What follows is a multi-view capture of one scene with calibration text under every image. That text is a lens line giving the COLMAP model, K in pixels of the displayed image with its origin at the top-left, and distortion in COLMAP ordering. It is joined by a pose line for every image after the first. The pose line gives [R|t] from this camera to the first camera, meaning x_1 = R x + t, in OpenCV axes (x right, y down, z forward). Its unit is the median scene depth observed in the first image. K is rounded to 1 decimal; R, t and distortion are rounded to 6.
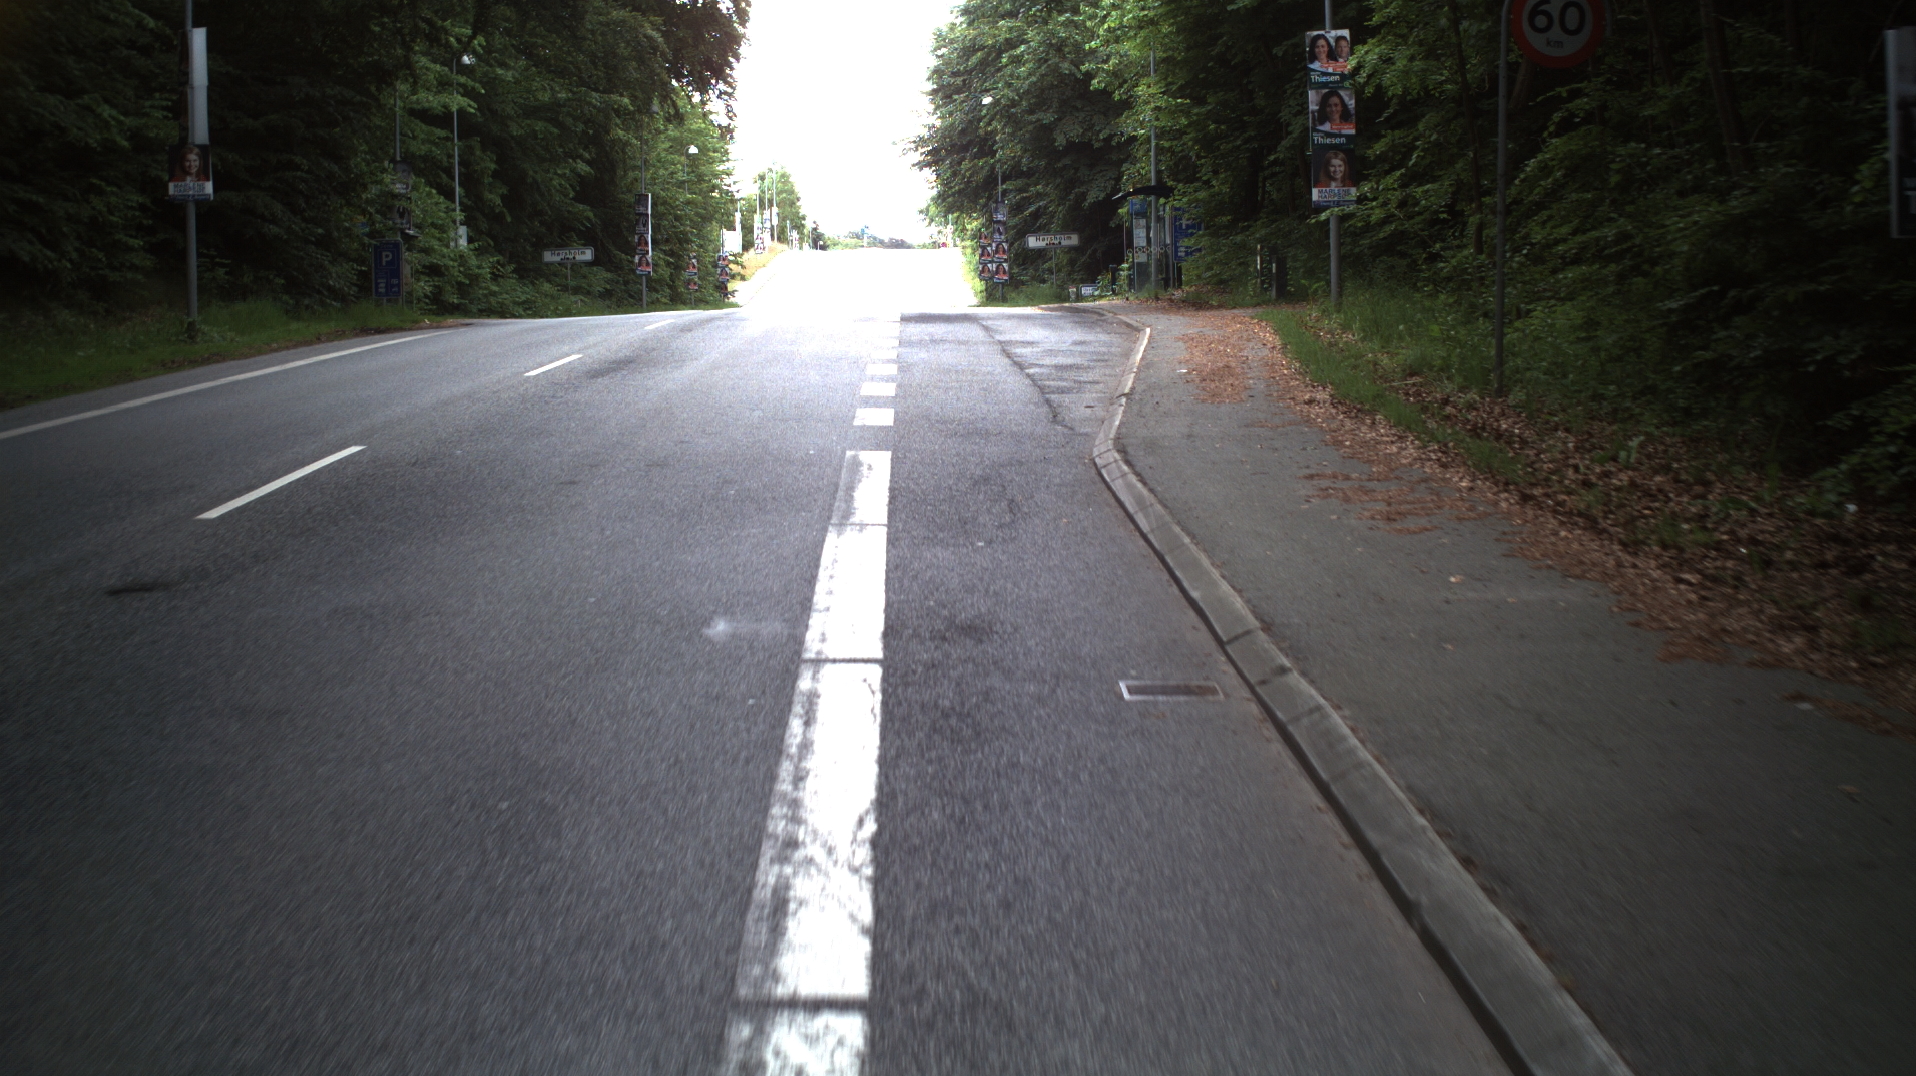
lens RADIAL K [[3334.9, 0, 959.5], [0, 3334.9, 539.4], [0, 0, 1]] dist [-0.197036, 0.000000]
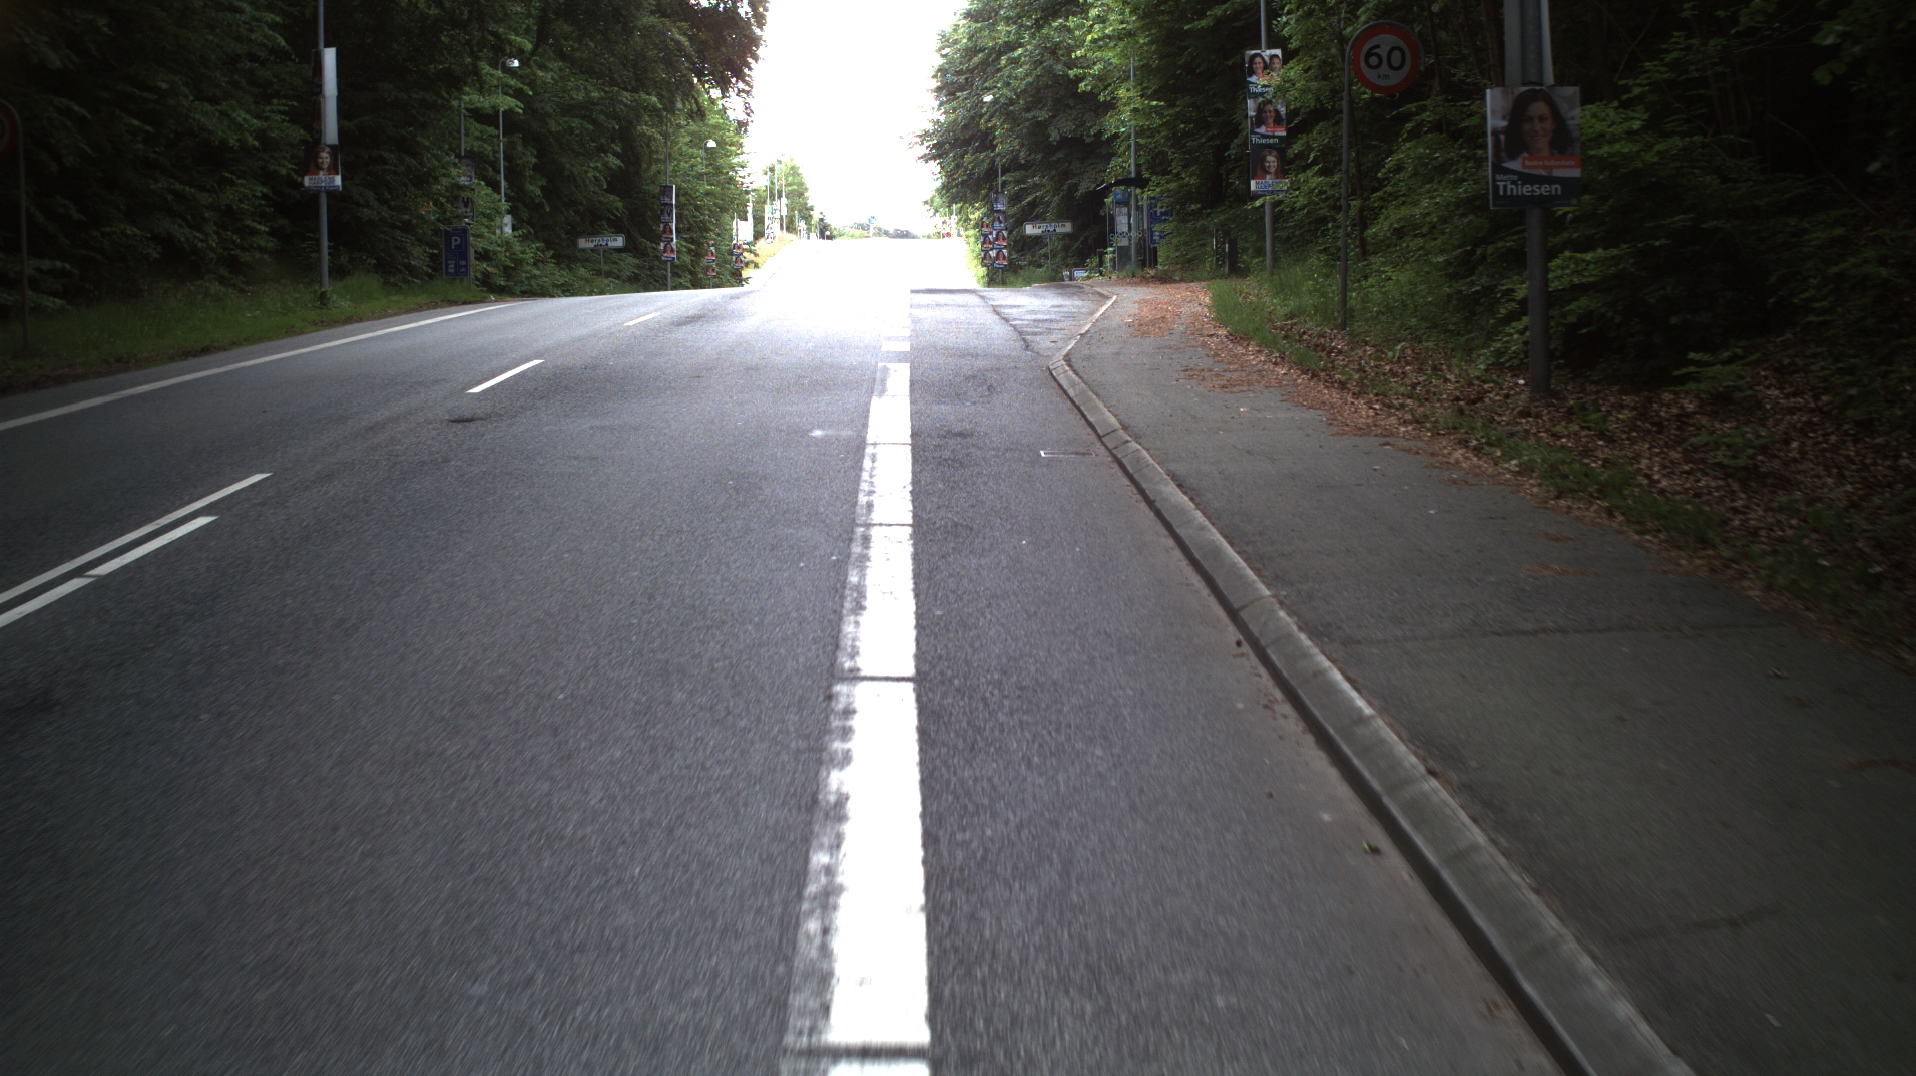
lens RADIAL K [[3341.1, 0, 950.0], [0, 3341.1, 531.4], [0, 0, 1]] dist [-0.206891, 0.000000]
pose [[0.999990, -0.000825, -0.004298, 0.000975], [0.000825, 1.000000, 0.000109, 0.014066], [0.004298, -0.000113, 0.999991, -0.136008]]
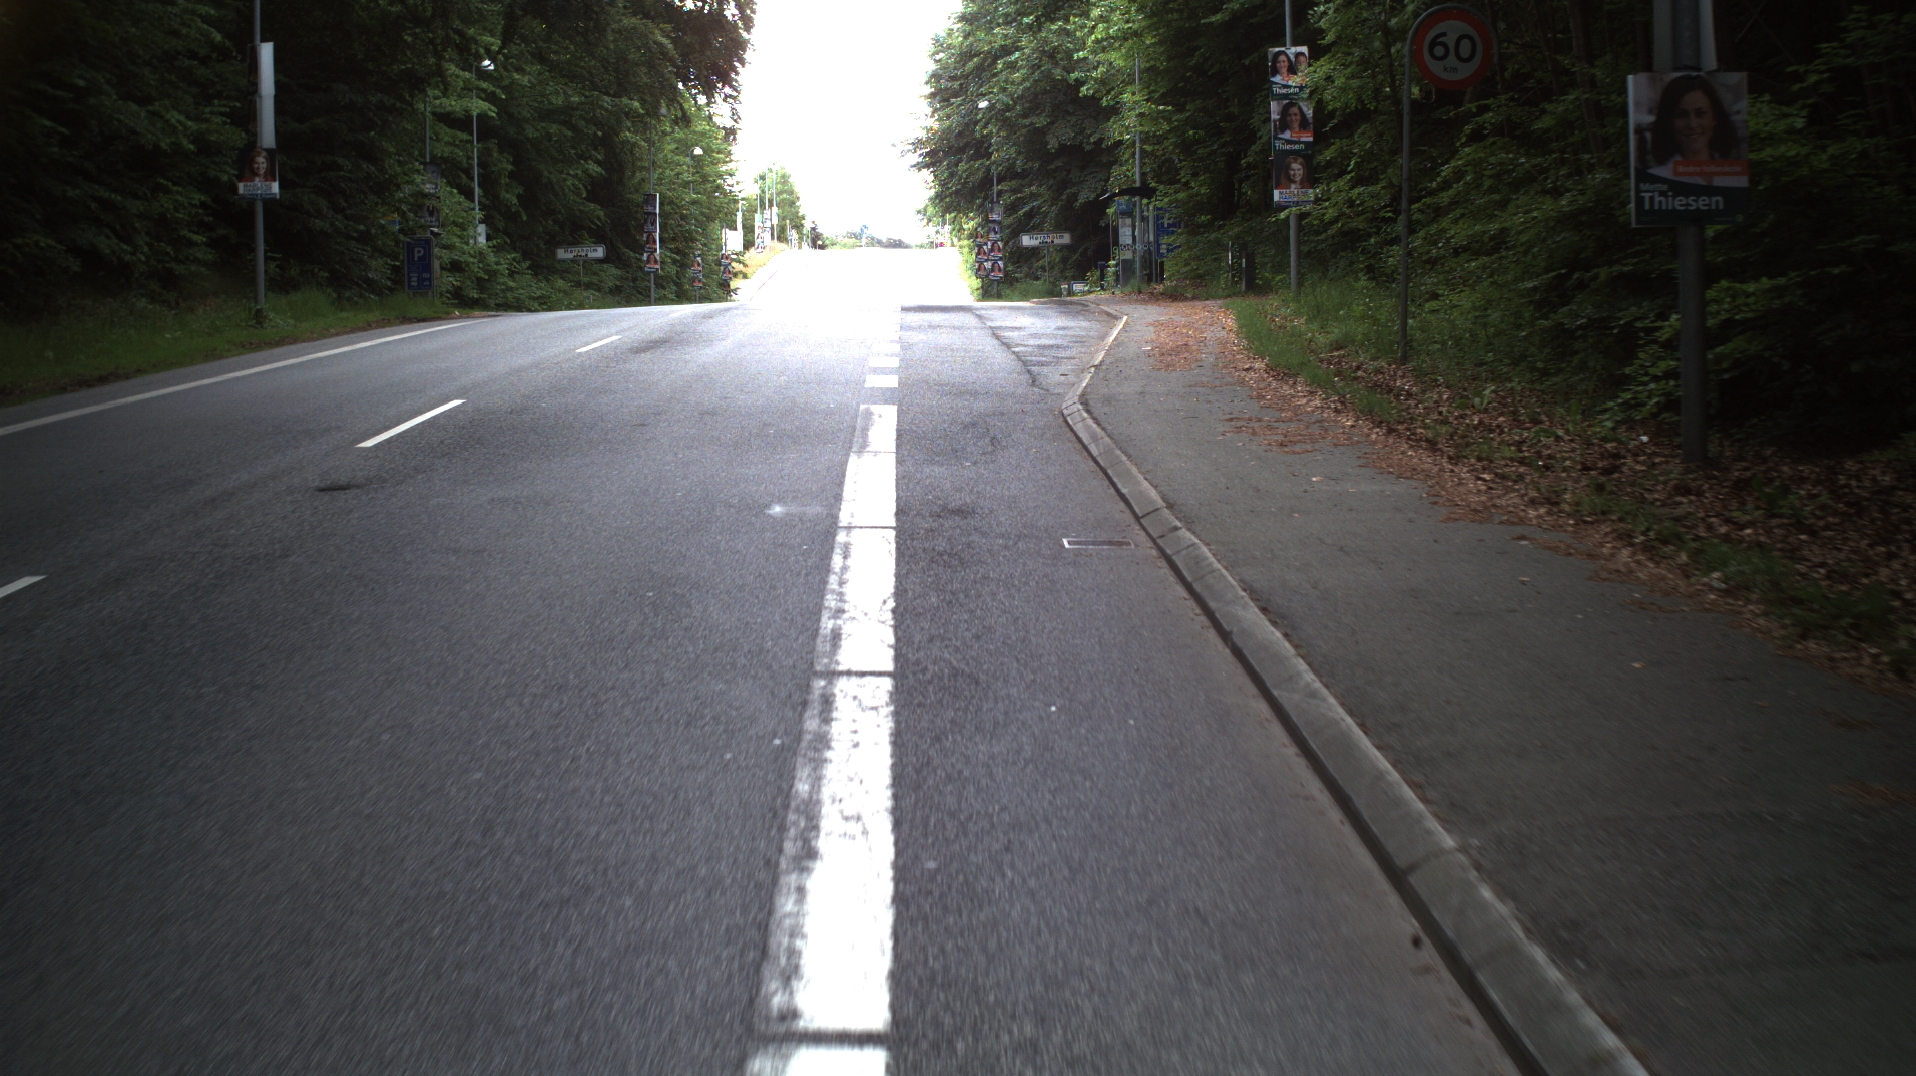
lens RADIAL K [[3338.2, 0, 947.6], [0, 3338.2, 534.3], [0, 0, 1]] dist [-0.200341, 0.000000]
pose [[0.999995, 0.001645, -0.002723, 0.000454], [-0.001650, 0.999997, -0.001711, 0.007003], [0.002720, 0.001716, 0.999995, -0.068033]]
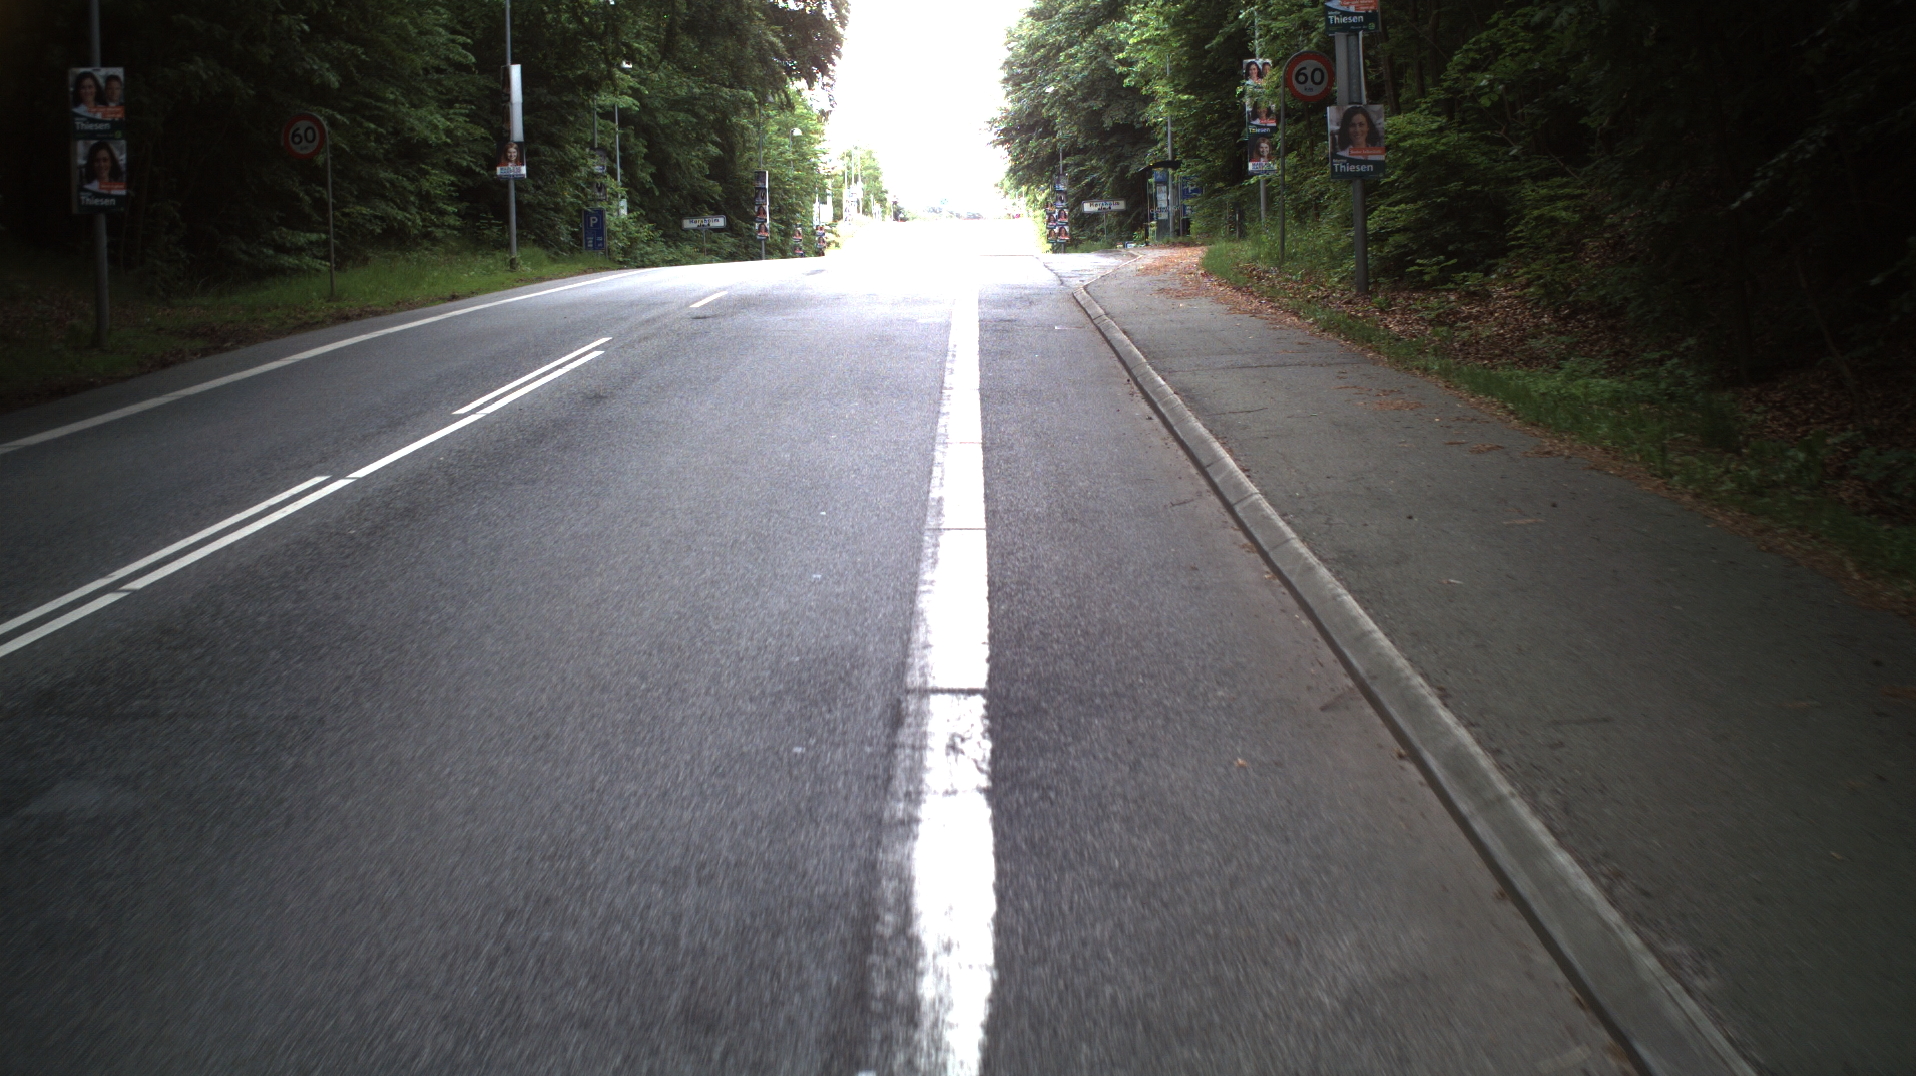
lens RADIAL K [[3345.4, 0, 963.3], [0, 3345.4, 537.3], [0, 0, 1]] dist [-0.198149, 0.000000]
pose [[0.999689, -0.010286, -0.022725, 0.005054], [0.010440, 0.999923, 0.006665, 0.034984], [0.022655, -0.006900, 0.999720, -0.339974]]
